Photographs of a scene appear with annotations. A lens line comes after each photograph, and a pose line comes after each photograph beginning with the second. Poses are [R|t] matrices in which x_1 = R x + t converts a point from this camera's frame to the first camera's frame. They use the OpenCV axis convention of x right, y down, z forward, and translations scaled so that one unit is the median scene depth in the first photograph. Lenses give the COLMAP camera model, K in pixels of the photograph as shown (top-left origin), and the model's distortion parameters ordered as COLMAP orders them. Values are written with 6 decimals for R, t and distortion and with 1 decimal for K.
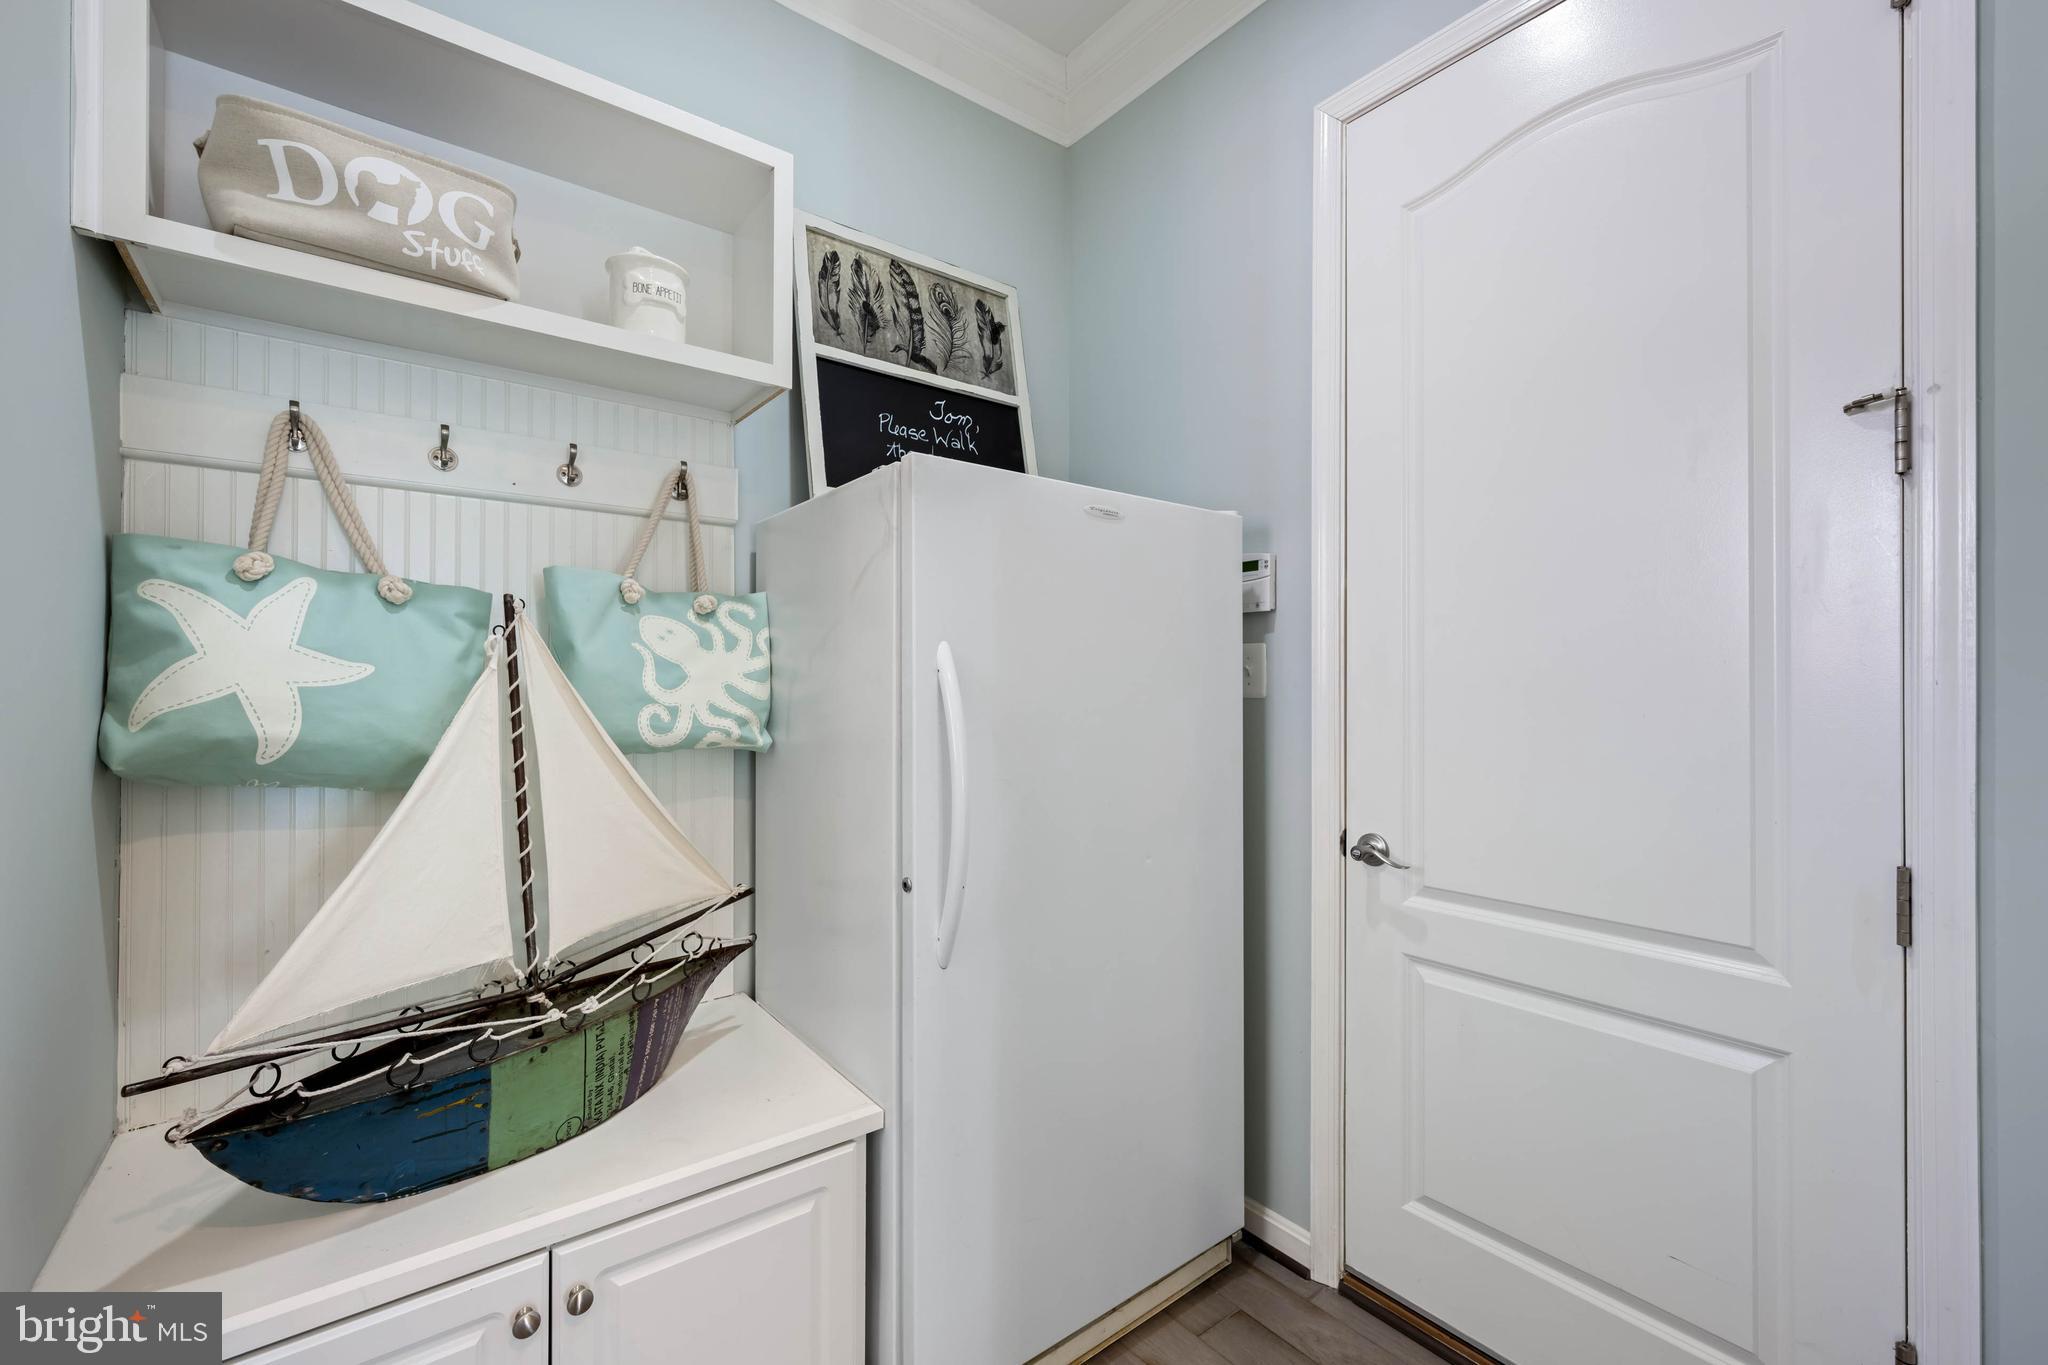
lens RADIAL K [[855.6, 0, 1032.6], [0, 855.6, 684.3], [0, 0, 1]] dist [-0.005643, 0.000402]
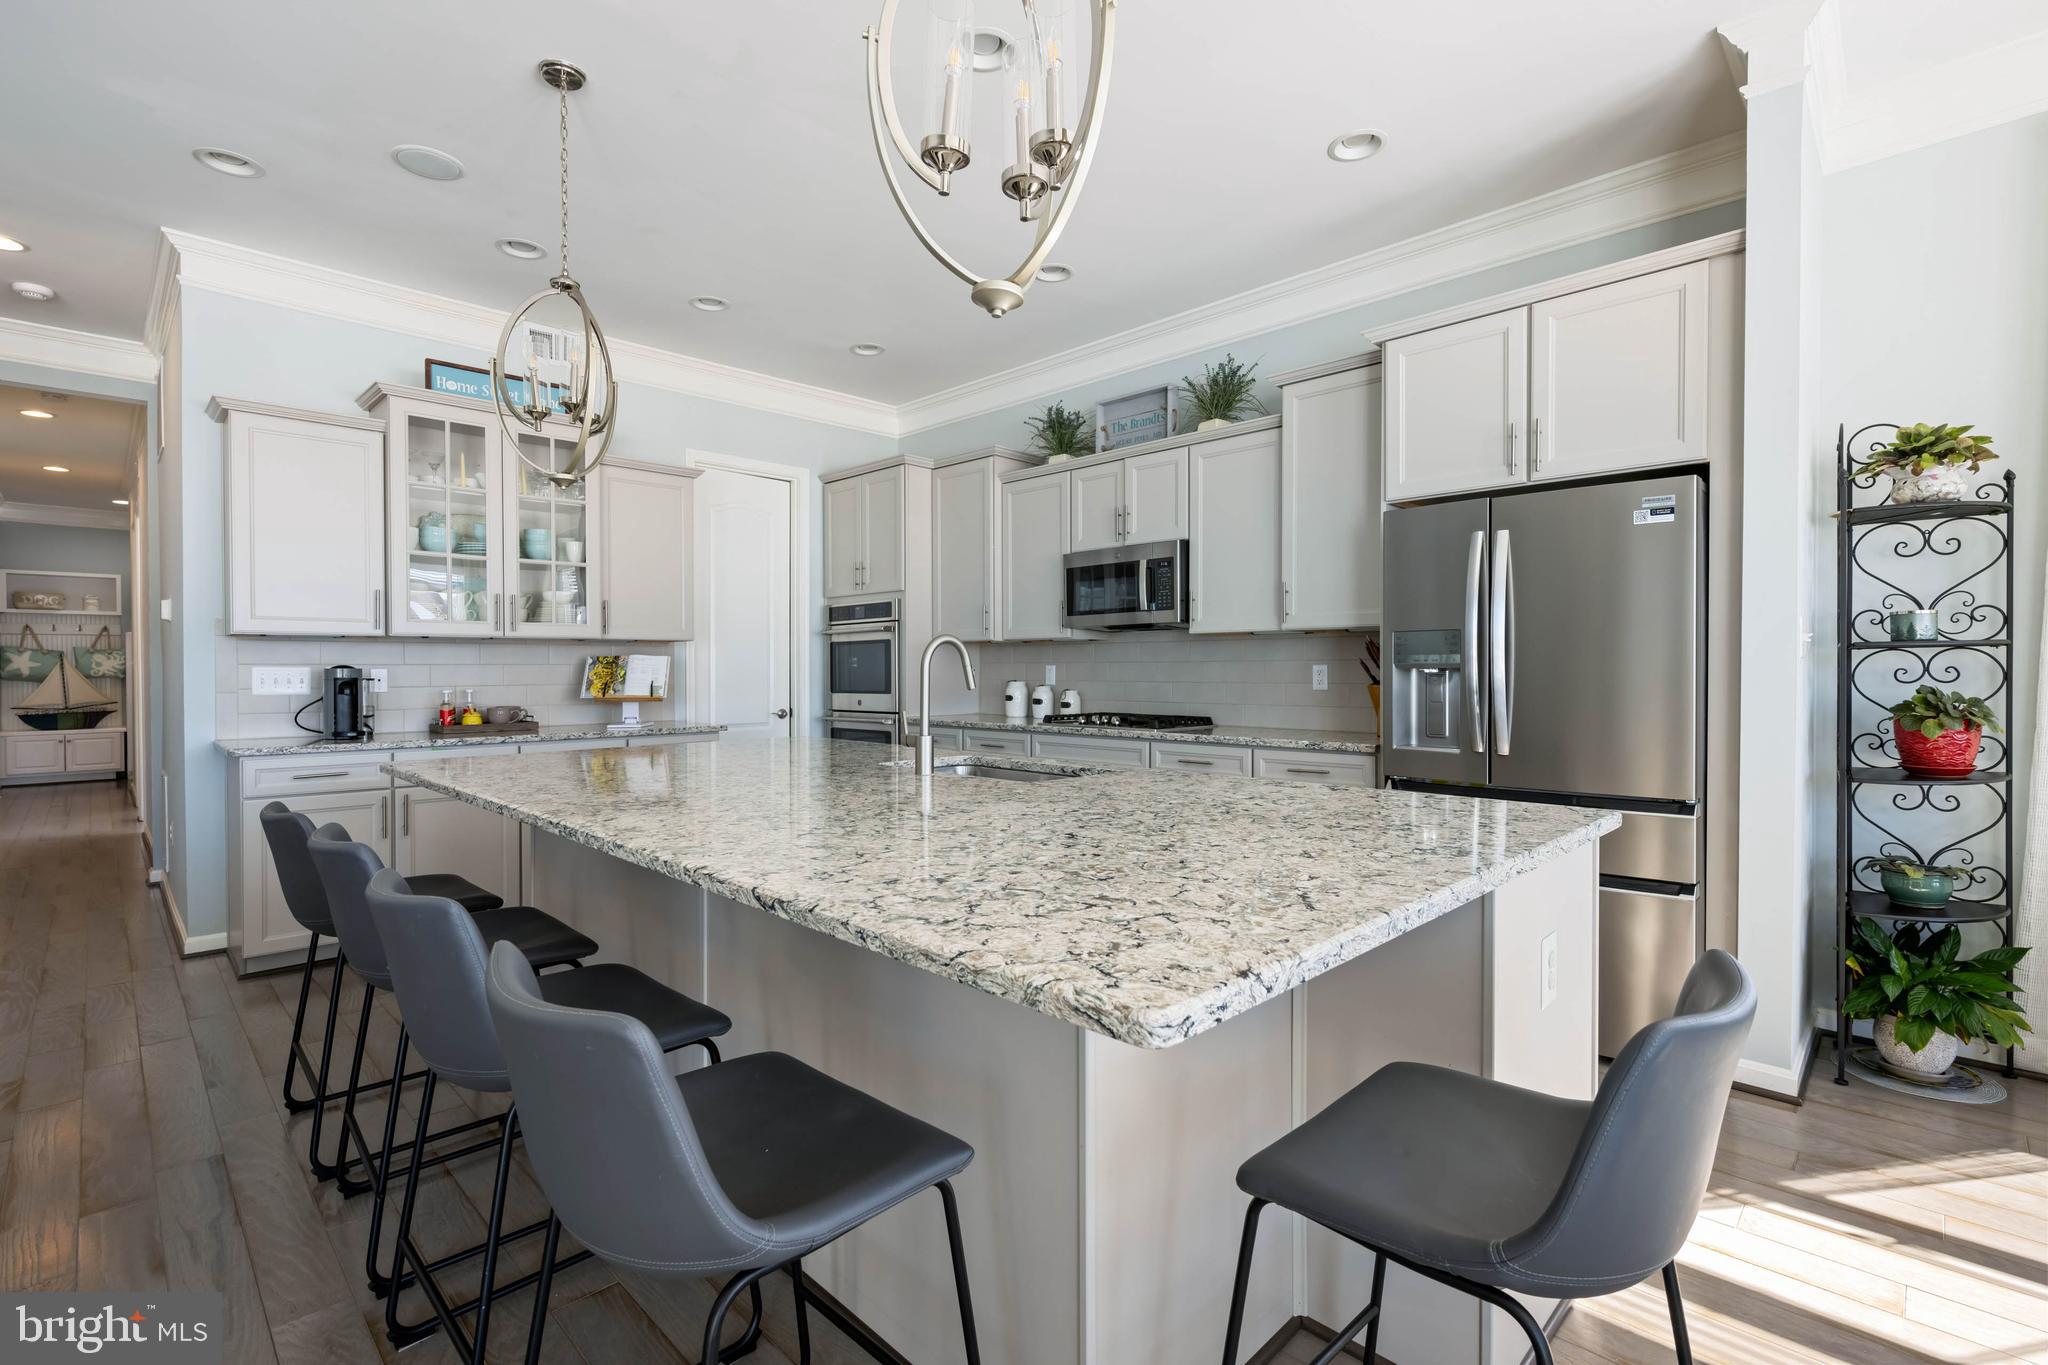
lens RADIAL K [[921.1, 0, 1009.3], [0, 921.1, 678.8], [0, 0, 1]] dist [-0.003201, 0.000900]
pose [[0.991275, -0.002023, 0.131798, 5.931178], [-0.000074, 0.999874, 0.015898, -0.017008], [-0.131813, -0.015769, 0.991149, -7.300423]]
